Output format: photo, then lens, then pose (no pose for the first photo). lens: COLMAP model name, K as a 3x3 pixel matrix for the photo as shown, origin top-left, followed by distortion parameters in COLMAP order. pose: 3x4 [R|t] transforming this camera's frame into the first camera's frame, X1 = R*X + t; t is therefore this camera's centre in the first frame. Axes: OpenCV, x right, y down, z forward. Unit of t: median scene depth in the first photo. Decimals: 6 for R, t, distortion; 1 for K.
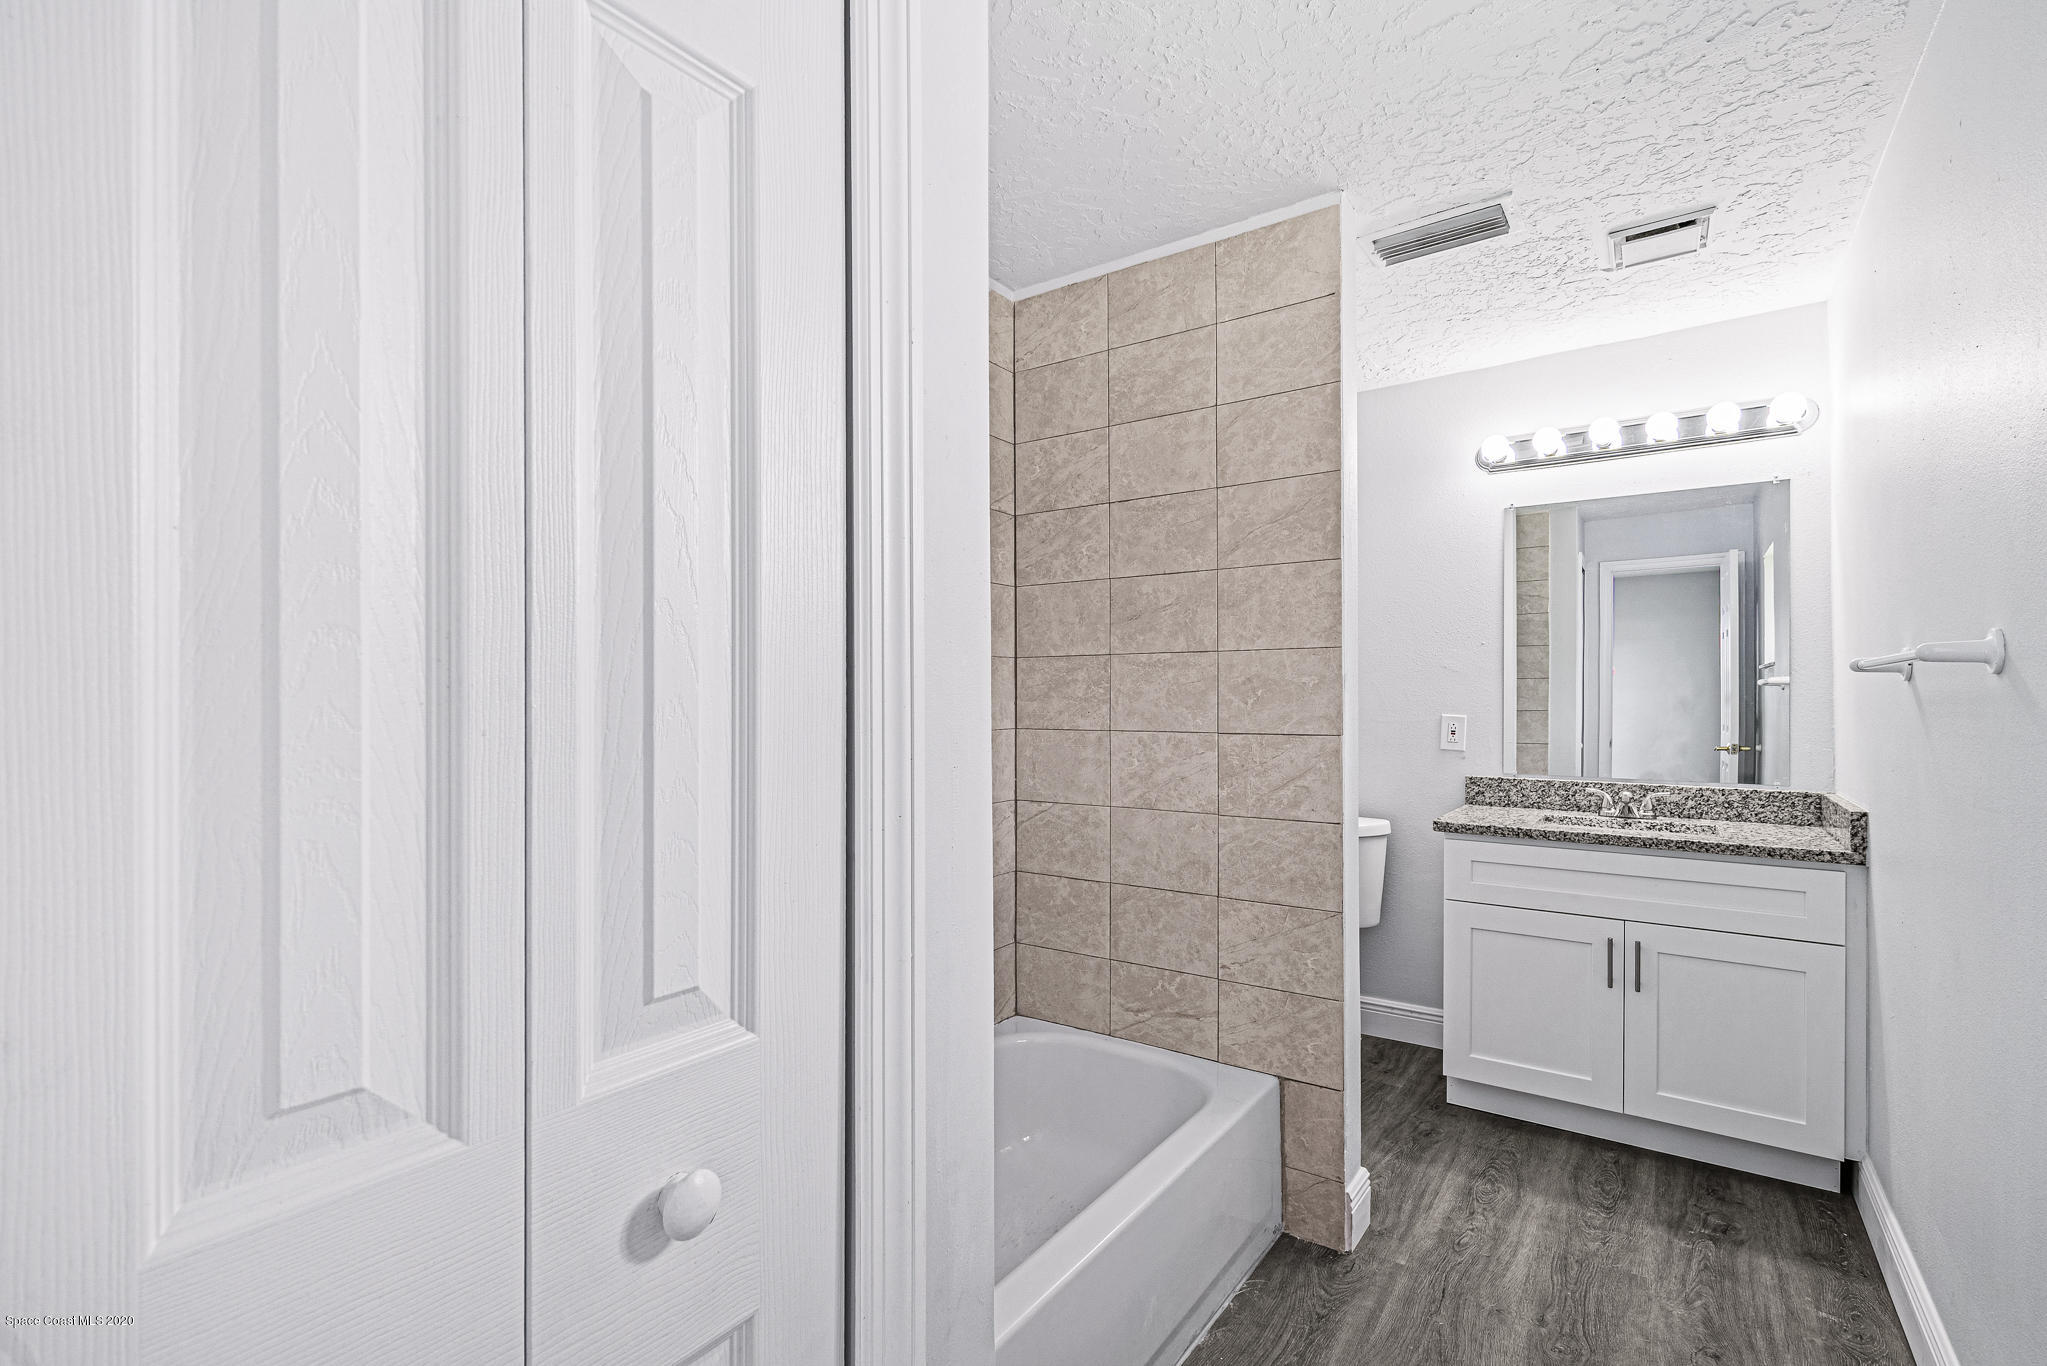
lens RADIAL K [[916.8, 0, 1021.2], [0, 916.8, 703.1], [0, 0, 1]] dist [-0.001254, -0.000327]
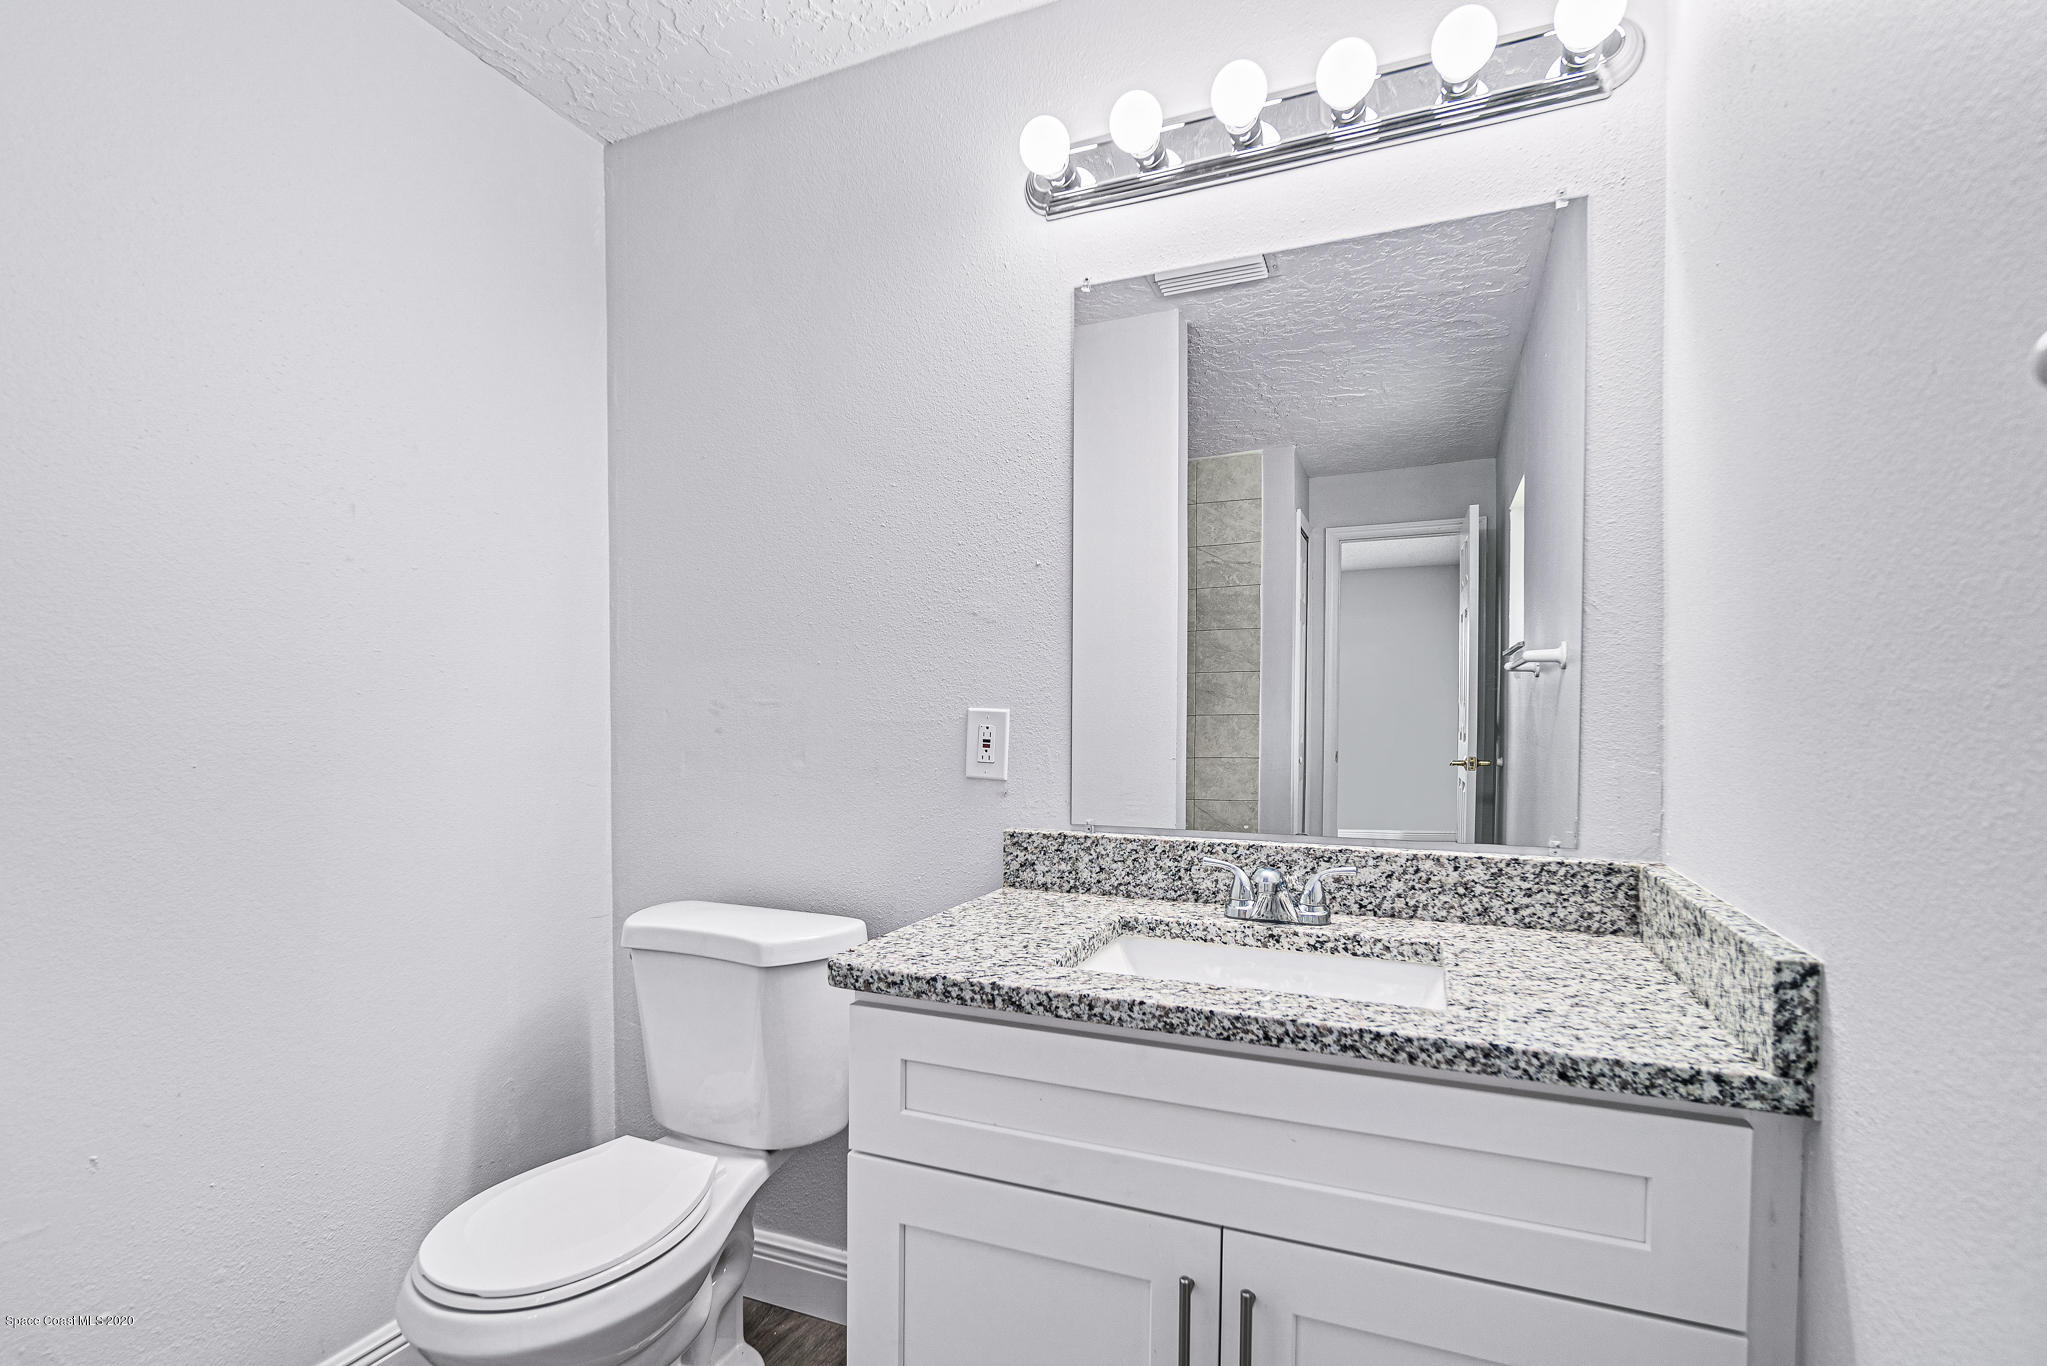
lens RADIAL K [[915.7, 0, 1020.6], [0, 915.7, 753.2], [0, 0, 1]] dist [-0.015062, 0.000318]
pose [[0.979149, -0.010249, 0.202887, 0.457685], [0.002942, 0.999337, 0.036286, 0.022495], [-0.203124, -0.034932, 0.978530, 0.594779]]
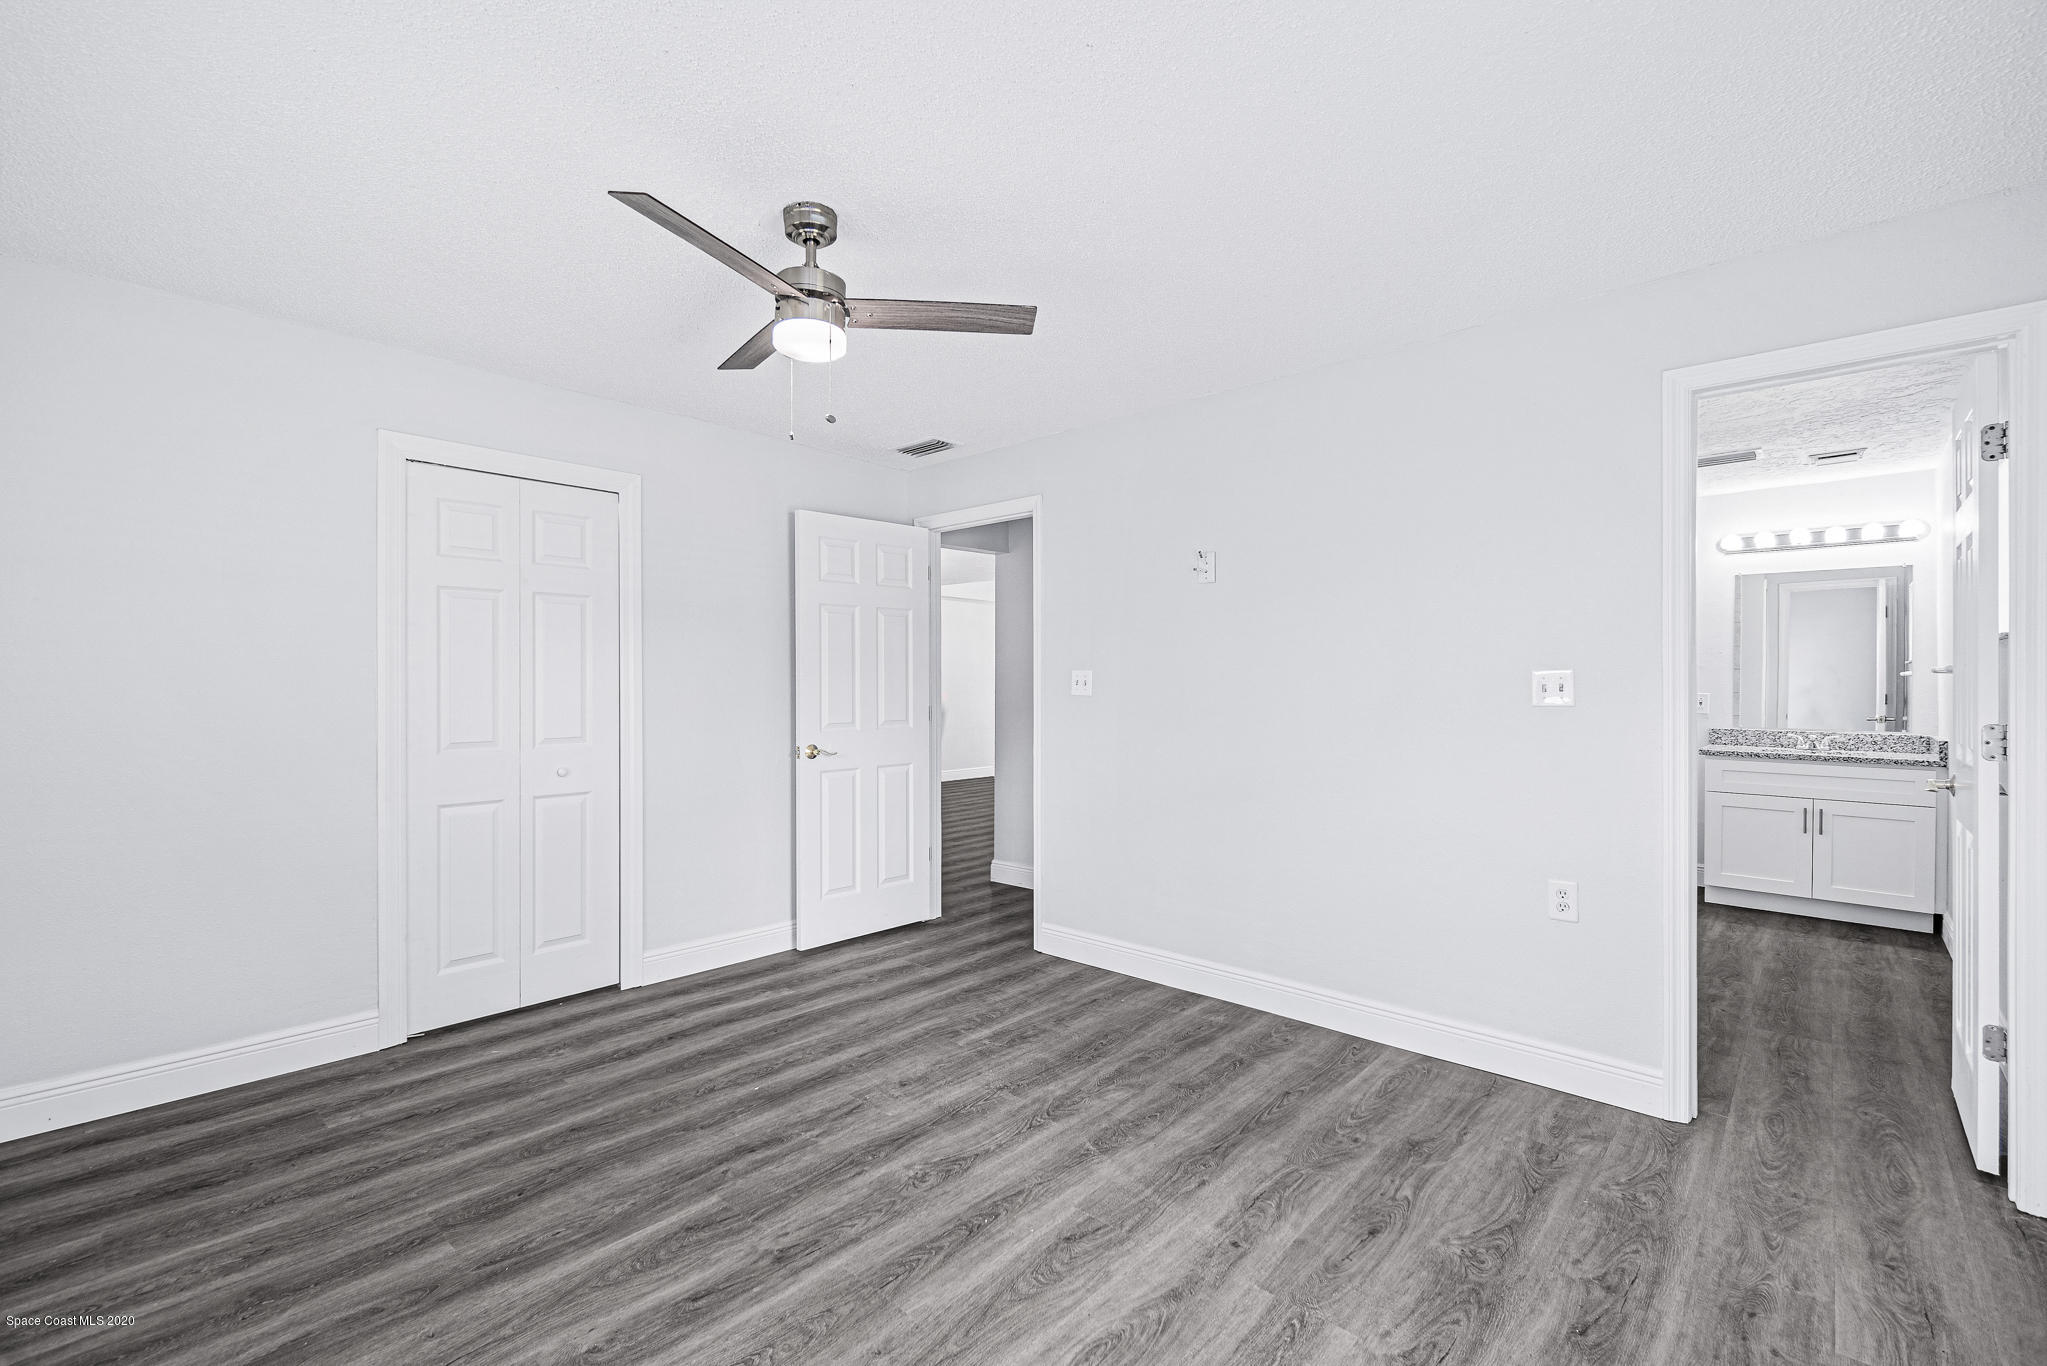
lens RADIAL K [[896.9, 0, 1015.3], [0, 896.9, 686.9], [0, 0, 1]] dist [-0.000259, 0.000251]
pose [[0.992557, 0.003638, -0.121727, -0.716691], [-0.003115, 0.999985, 0.004480, -0.002557], [0.121742, -0.004067, 0.992553, -0.990282]]
